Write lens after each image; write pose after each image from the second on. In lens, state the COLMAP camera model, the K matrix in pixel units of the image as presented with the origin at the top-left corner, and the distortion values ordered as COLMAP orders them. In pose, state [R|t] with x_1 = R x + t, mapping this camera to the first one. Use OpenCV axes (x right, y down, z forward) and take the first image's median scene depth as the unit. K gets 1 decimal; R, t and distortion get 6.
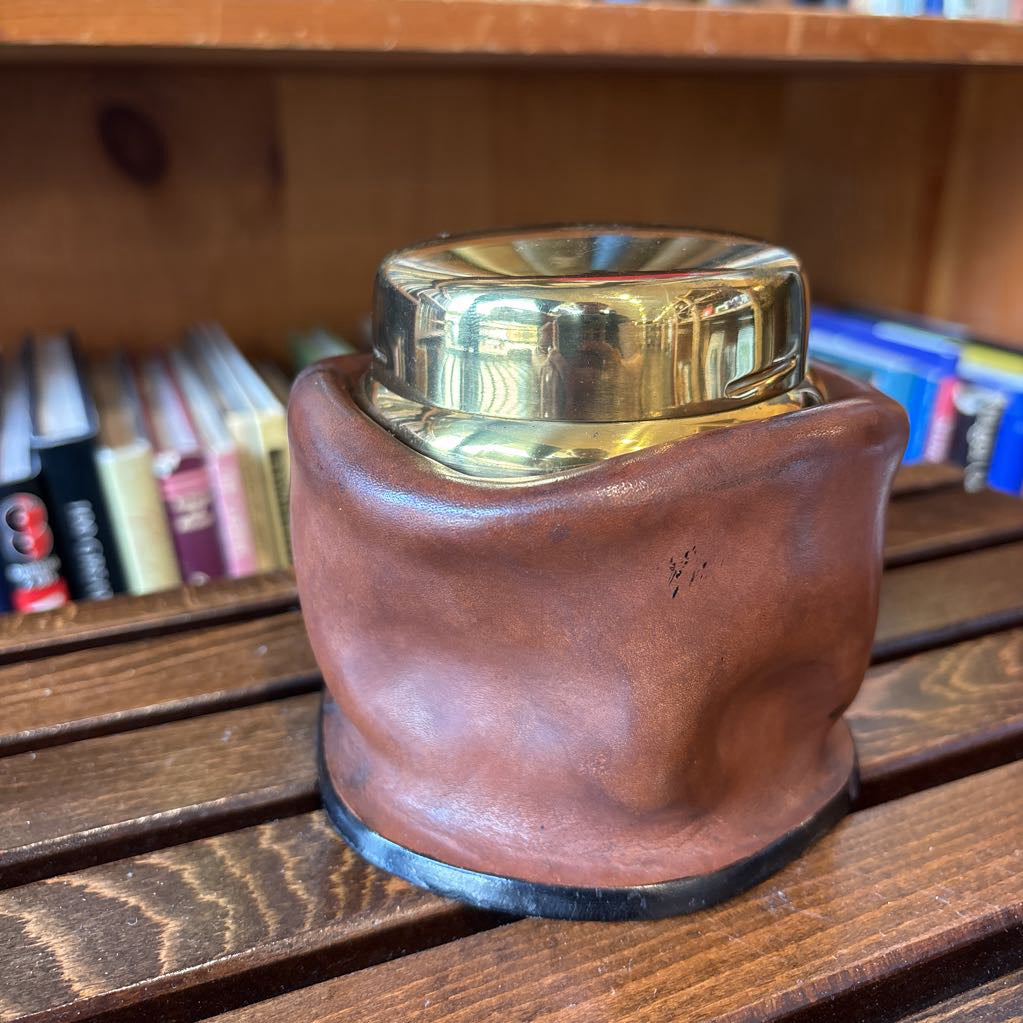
lens RADIAL K [[1117.9, 0, 509.2], [0, 1117.9, 511.0], [0, 0, 1]] dist [-0.018552, 0.000000]
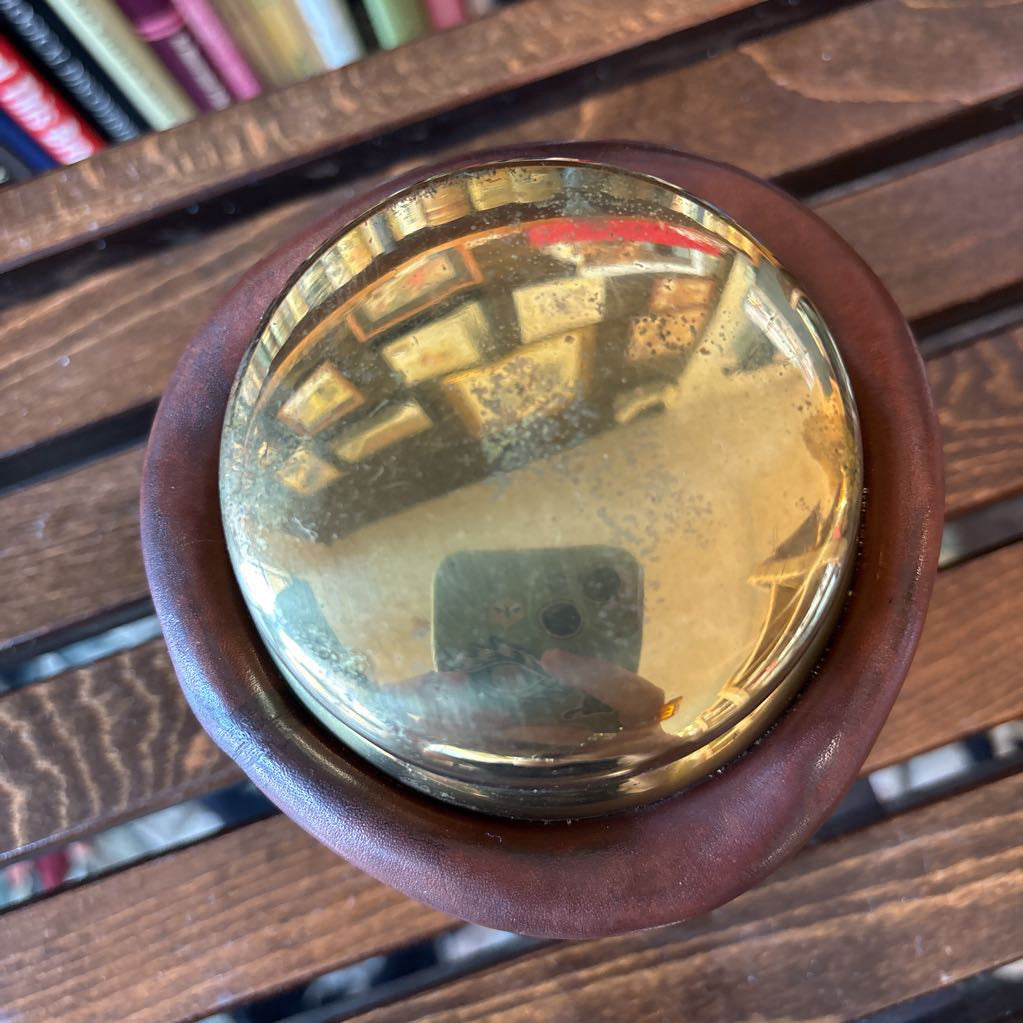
lens RADIAL K [[1117.9, 0, 513.3], [0, 1117.9, 528.8], [0, 0, 1]] dist [-0.018552, 0.000000]
pose [[0.994471, 0.067539, -0.080406, 0.206992], [0.033286, 0.523477, 0.851389, -0.520672], [0.099593, -0.849359, 0.518335, 0.412873]]
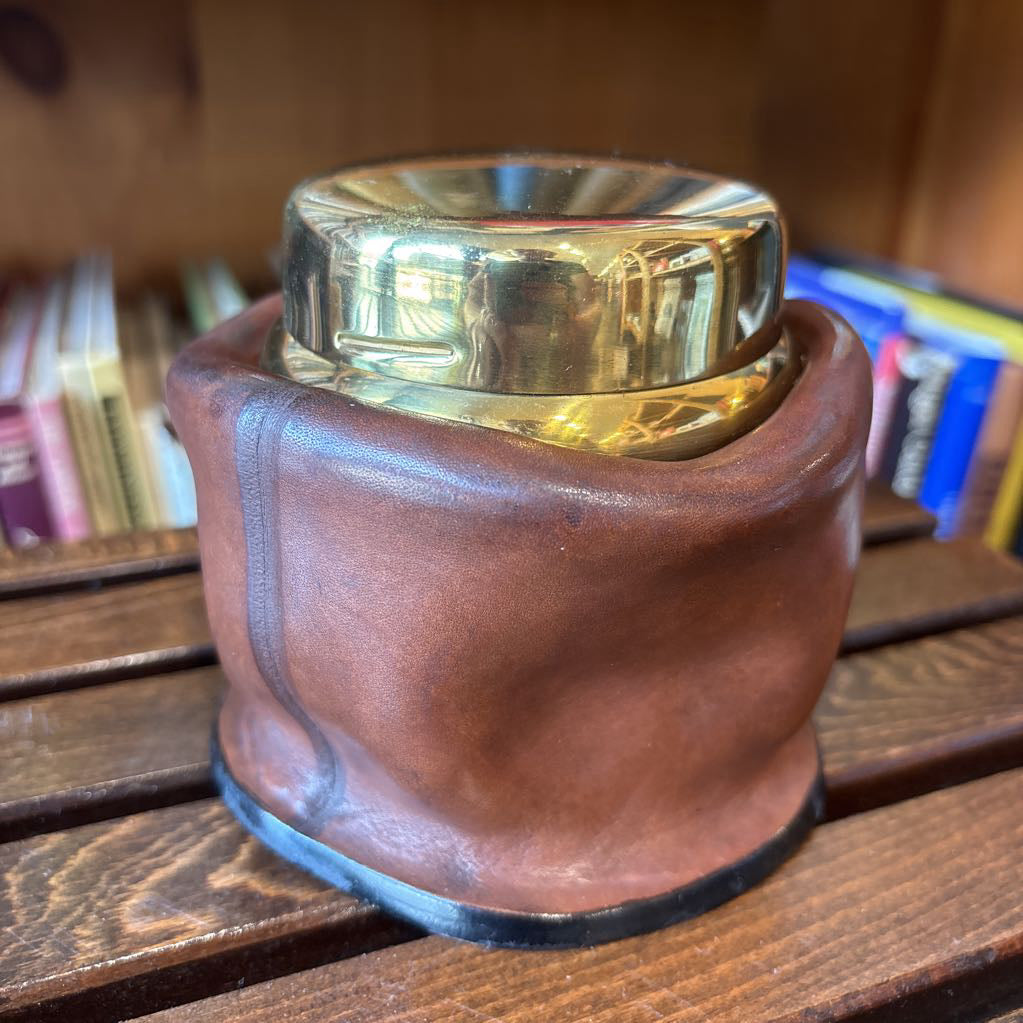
lens RADIAL K [[1117.9, 0, 519.0], [0, 1117.9, 514.1], [0, 0, 1]] dist [-0.018552, 0.000000]
pose [[0.998975, 0.036416, -0.026891, 0.239921], [-0.034556, 0.997177, 0.066659, -0.050838], [0.029243, -0.065661, 0.997413, 0.158190]]
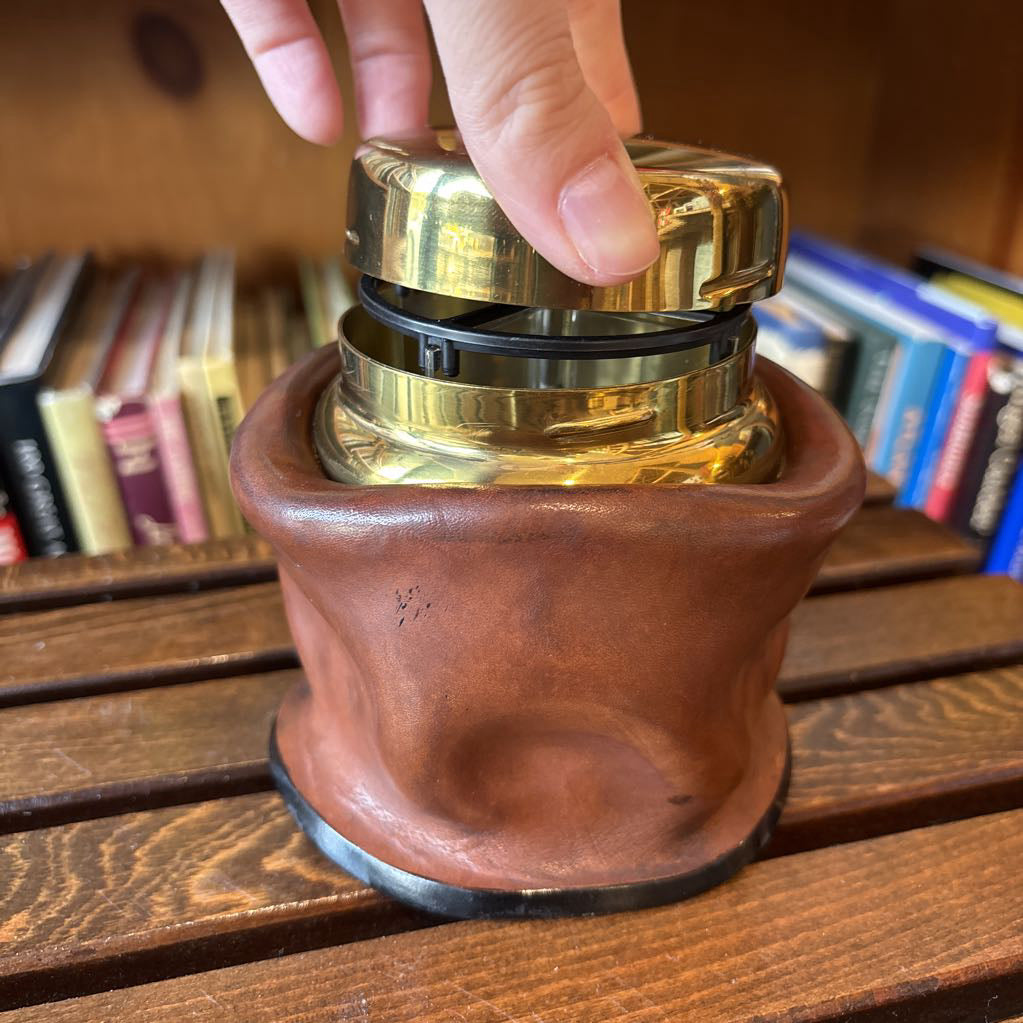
lens RADIAL K [[1117.9, 0, 511.7], [0, 1117.9, 519.2], [0, 0, 1]] dist [-0.018552, 0.000000]
pose [[0.986988, 0.079248, -0.139910, 0.303402], [-0.064226, 0.991986, 0.108805, -0.114379], [0.147412, -0.098404, 0.984168, 0.081079]]
